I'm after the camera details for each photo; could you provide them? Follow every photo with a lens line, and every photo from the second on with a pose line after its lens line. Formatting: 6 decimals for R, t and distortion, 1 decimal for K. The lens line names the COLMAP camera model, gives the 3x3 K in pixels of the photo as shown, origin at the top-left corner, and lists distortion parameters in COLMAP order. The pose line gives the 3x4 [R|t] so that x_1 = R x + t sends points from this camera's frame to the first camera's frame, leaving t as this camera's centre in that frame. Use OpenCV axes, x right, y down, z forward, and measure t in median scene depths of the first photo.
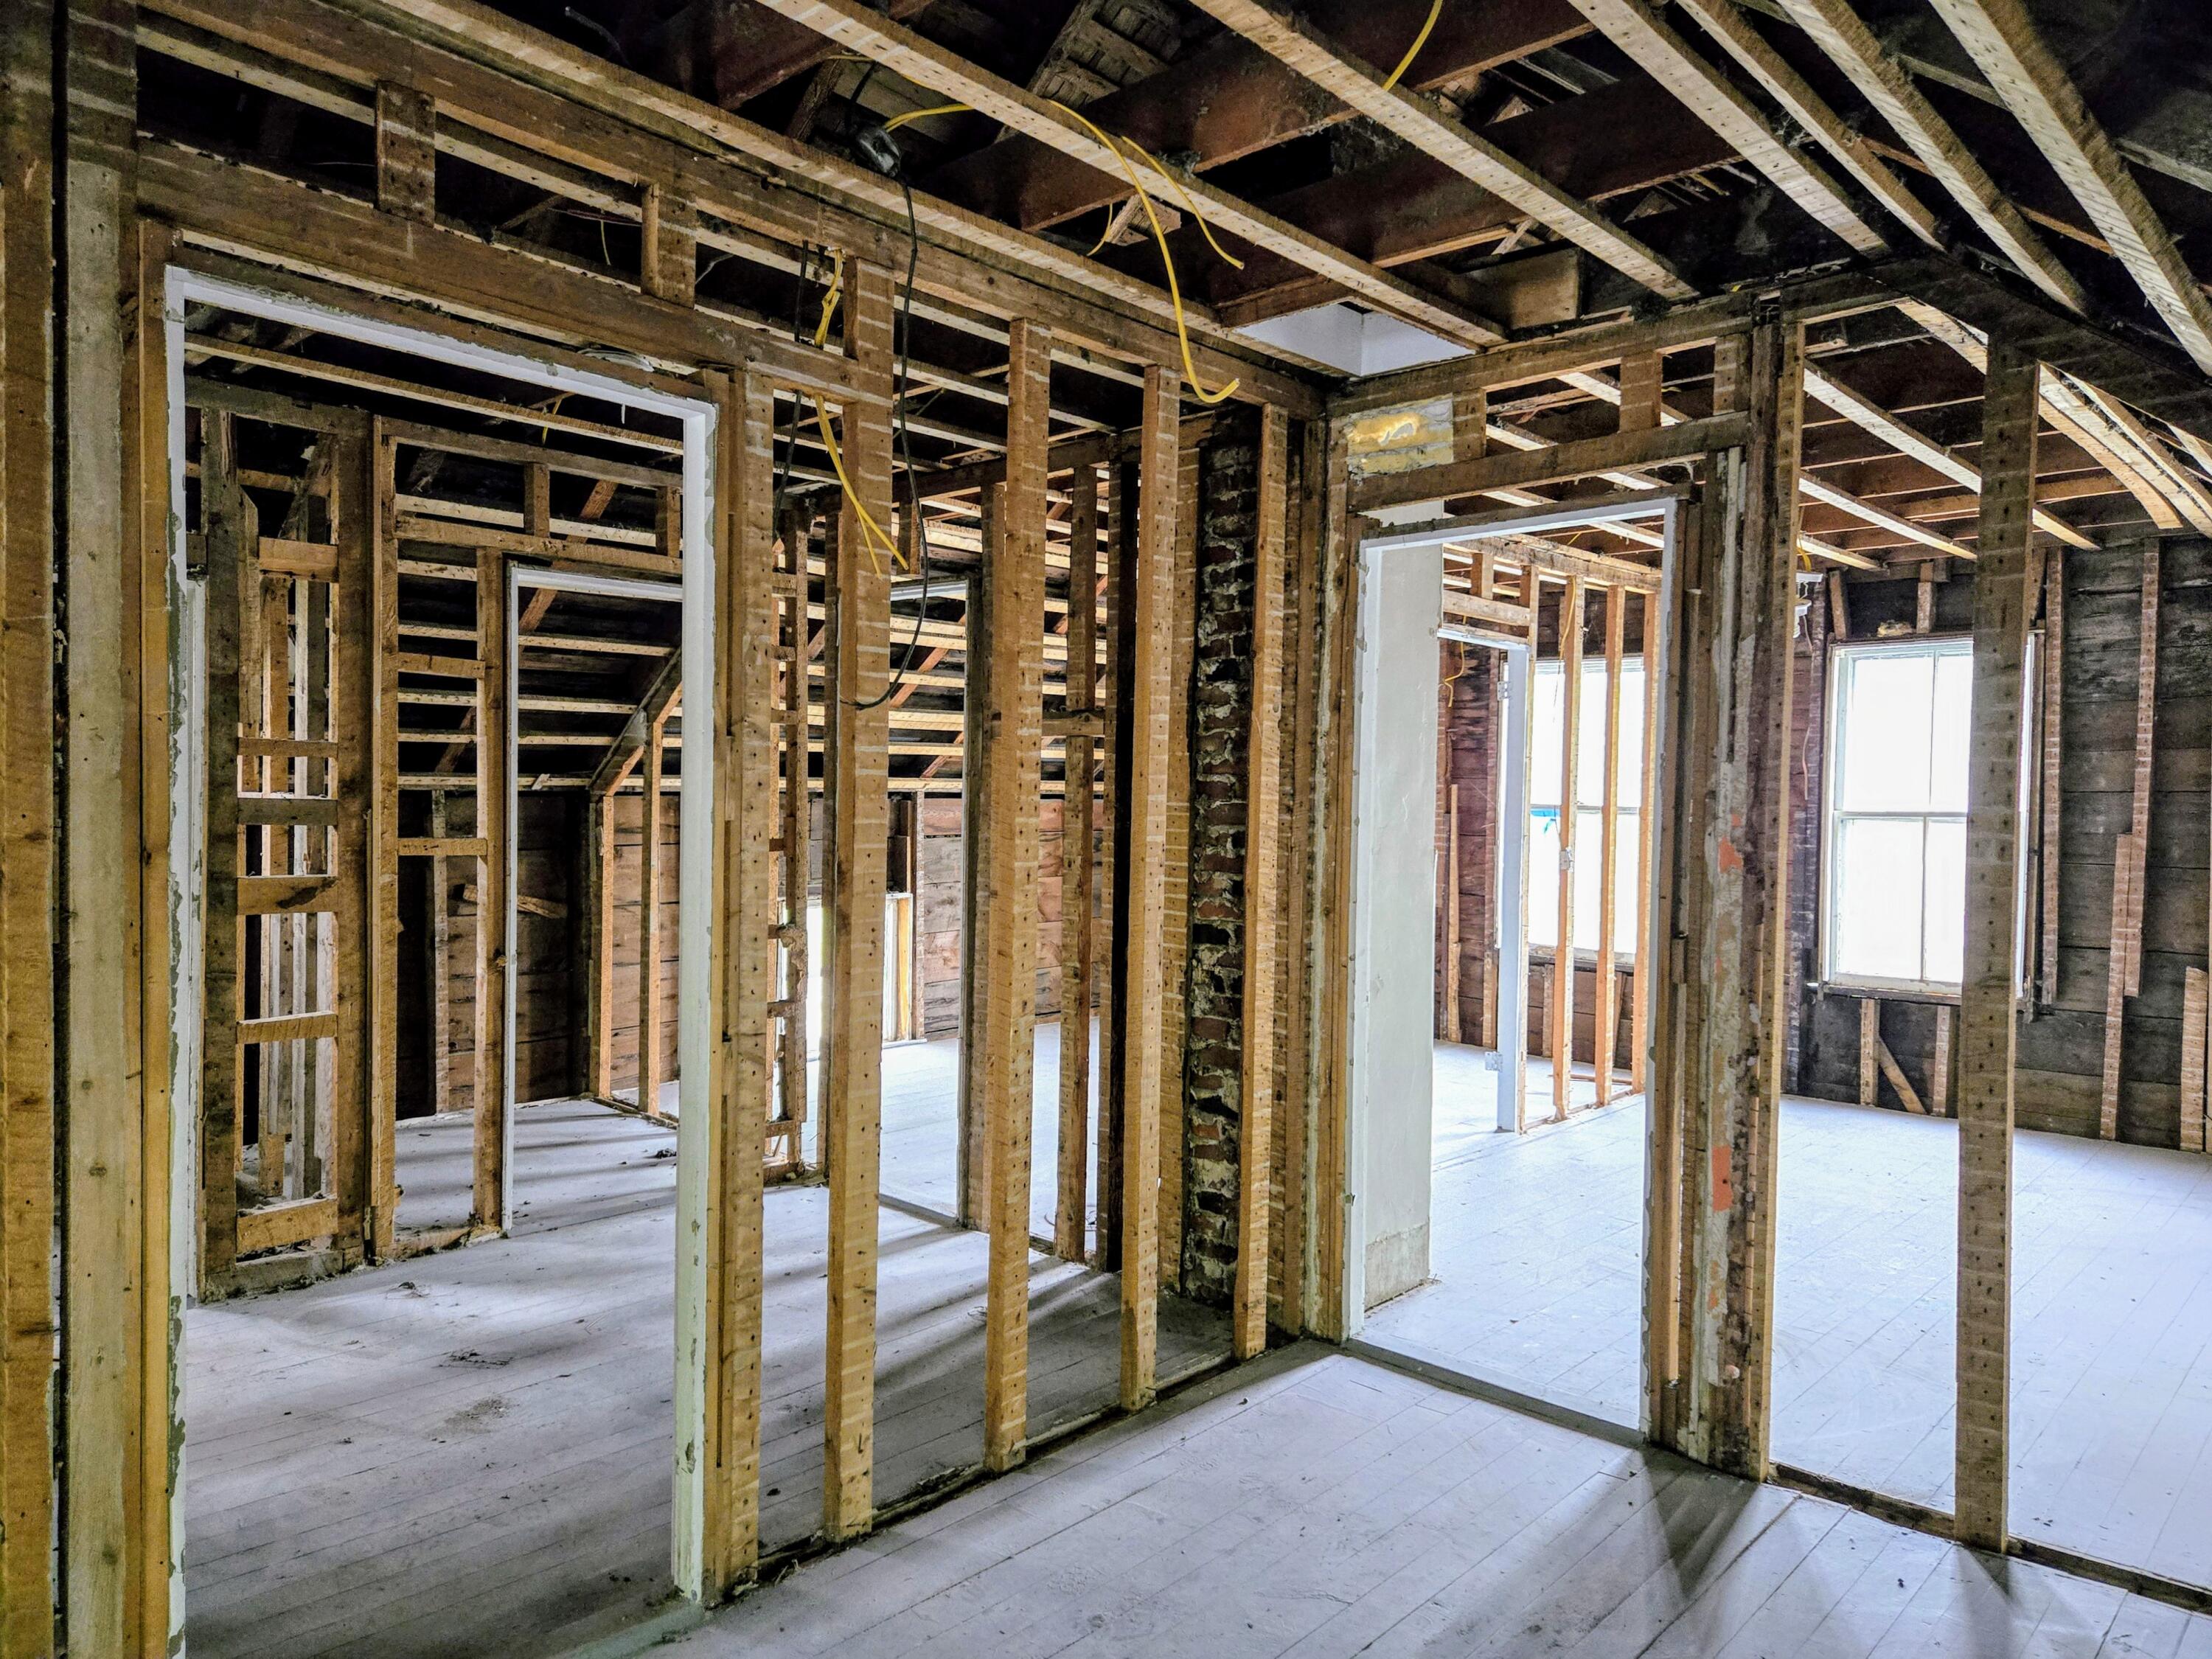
lens RADIAL K [[1508.5, 0, 1090.0], [0, 1508.5, 820.8], [0, 0, 1]] dist [0.029710, -0.011336]
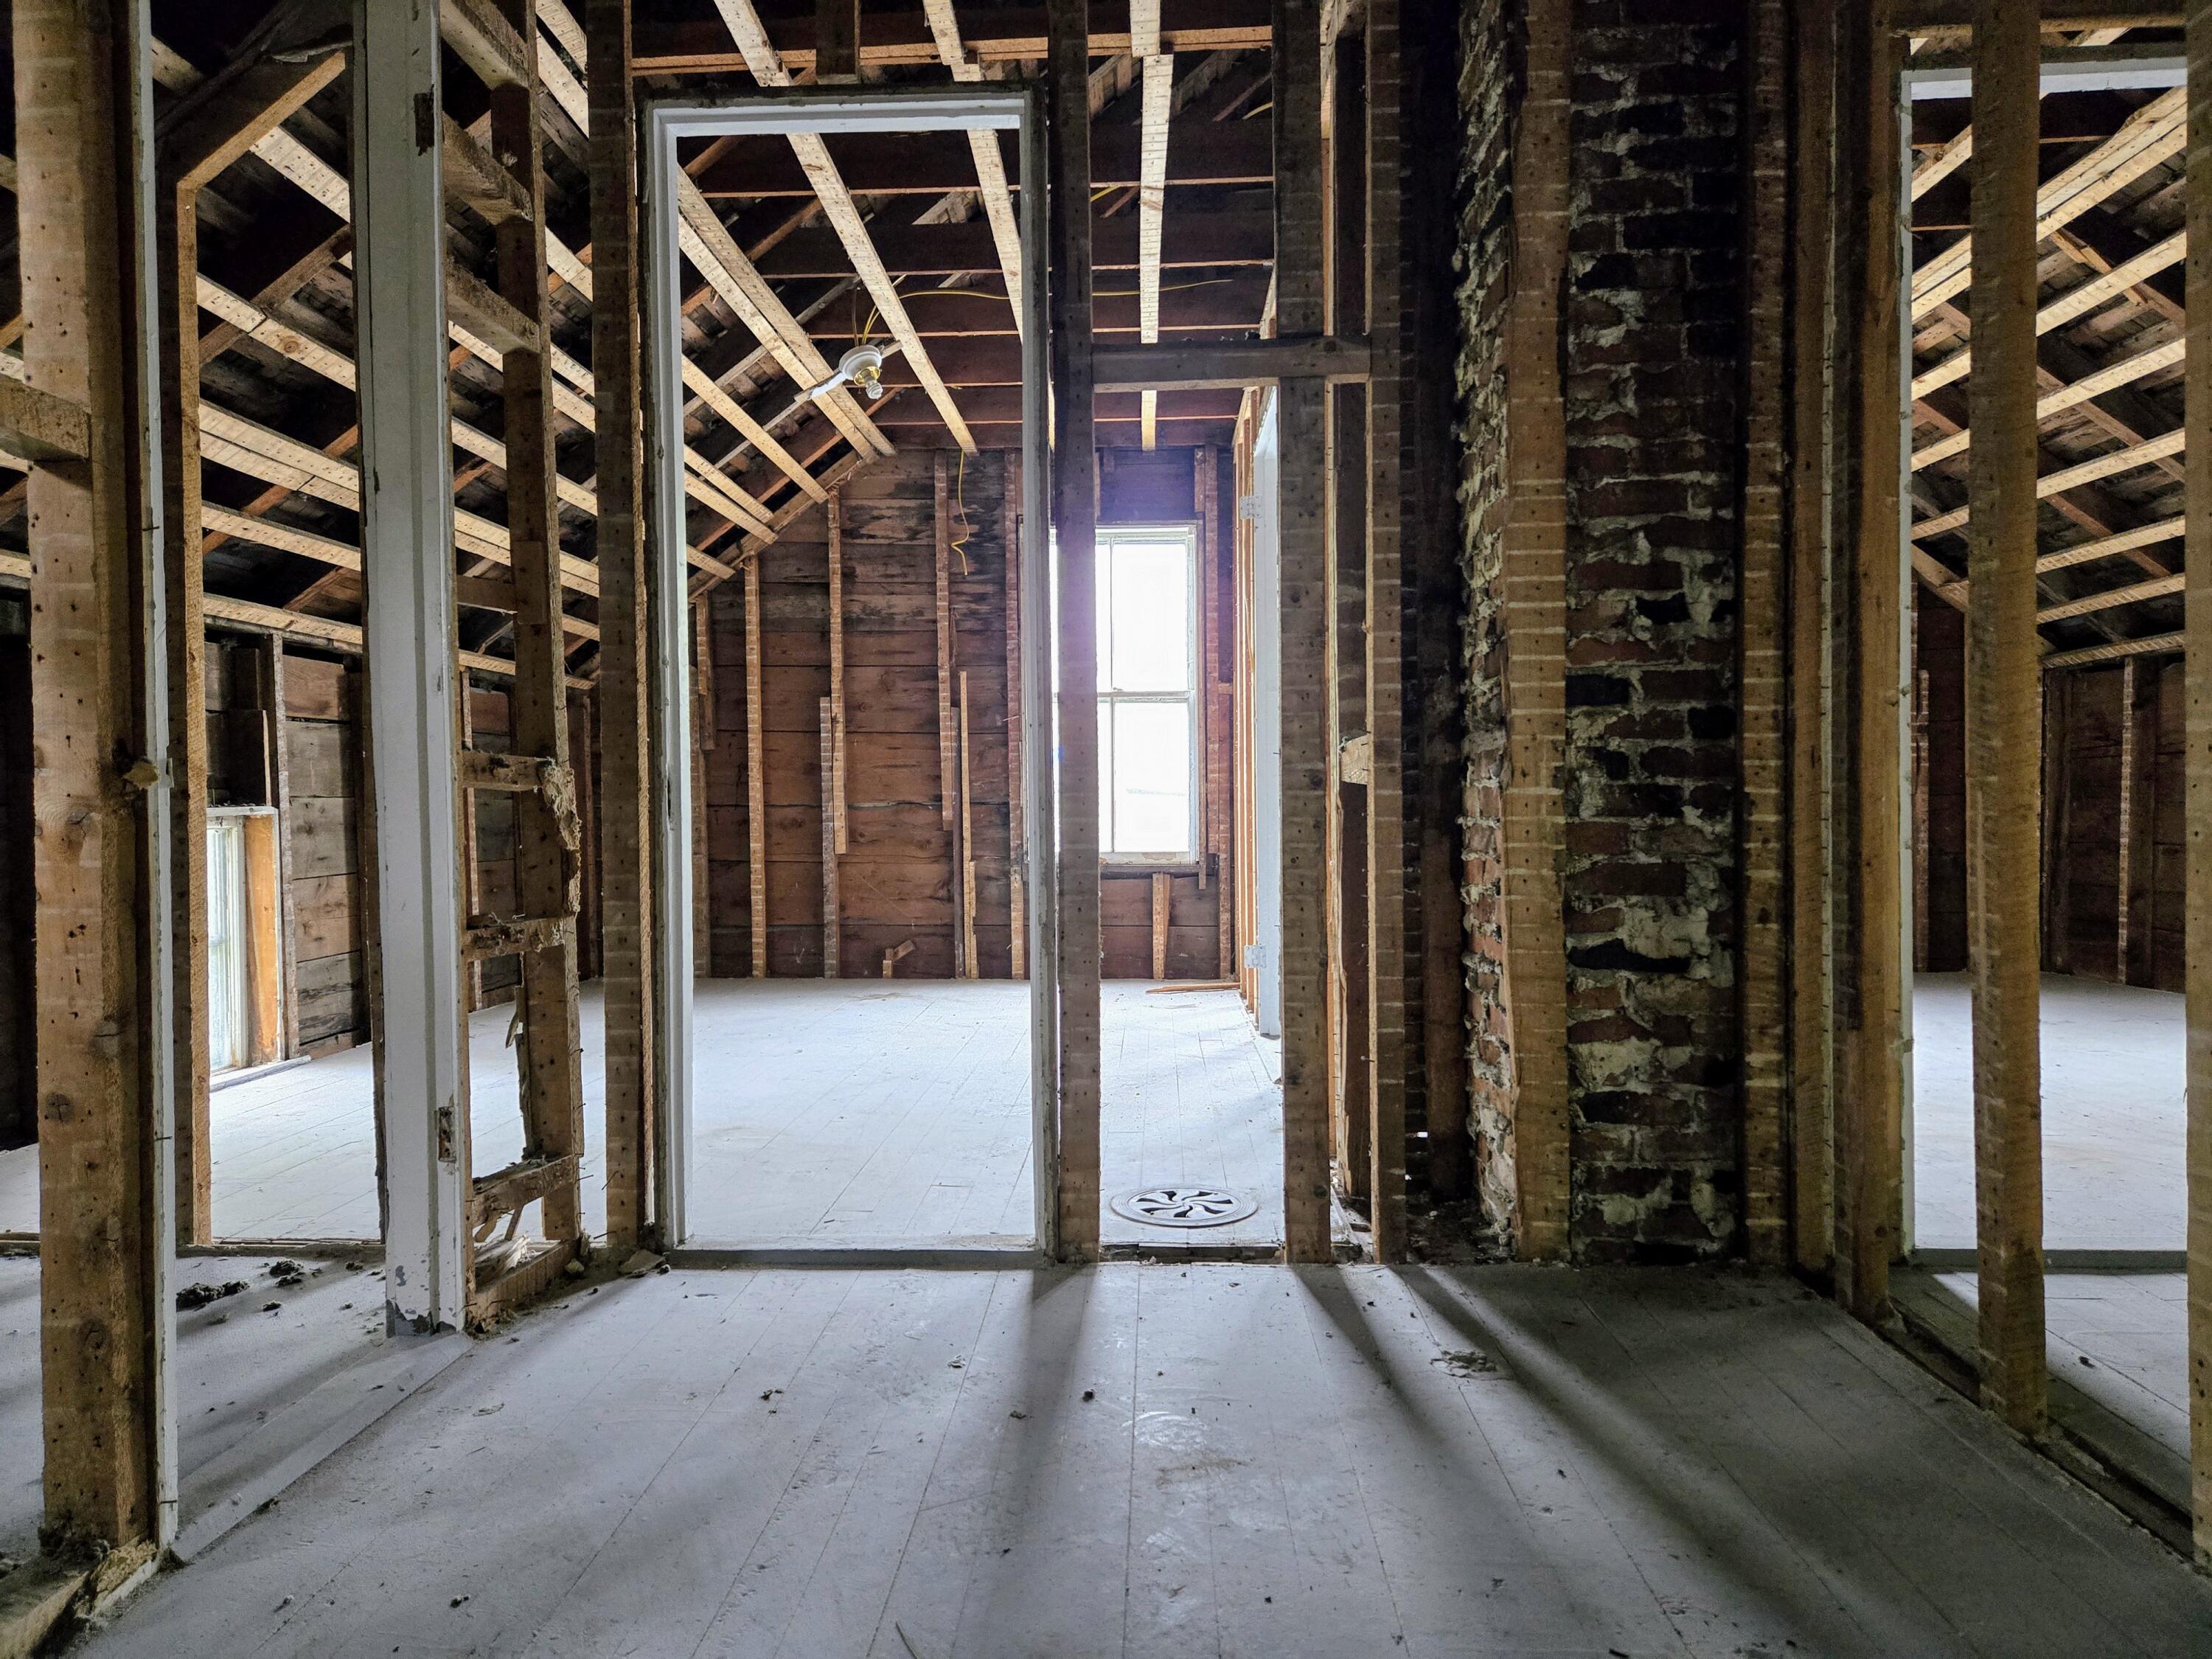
lens RADIAL K [[1508.5, 0, 1107.5], [0, 1508.5, 837.7], [0, 0, 1]] dist [0.029710, -0.011336]
pose [[0.755856, -0.037152, 0.653683, -0.366366], [0.039154, 0.999167, 0.011513, 0.090616], [-0.653567, 0.016893, 0.756681, 0.482251]]
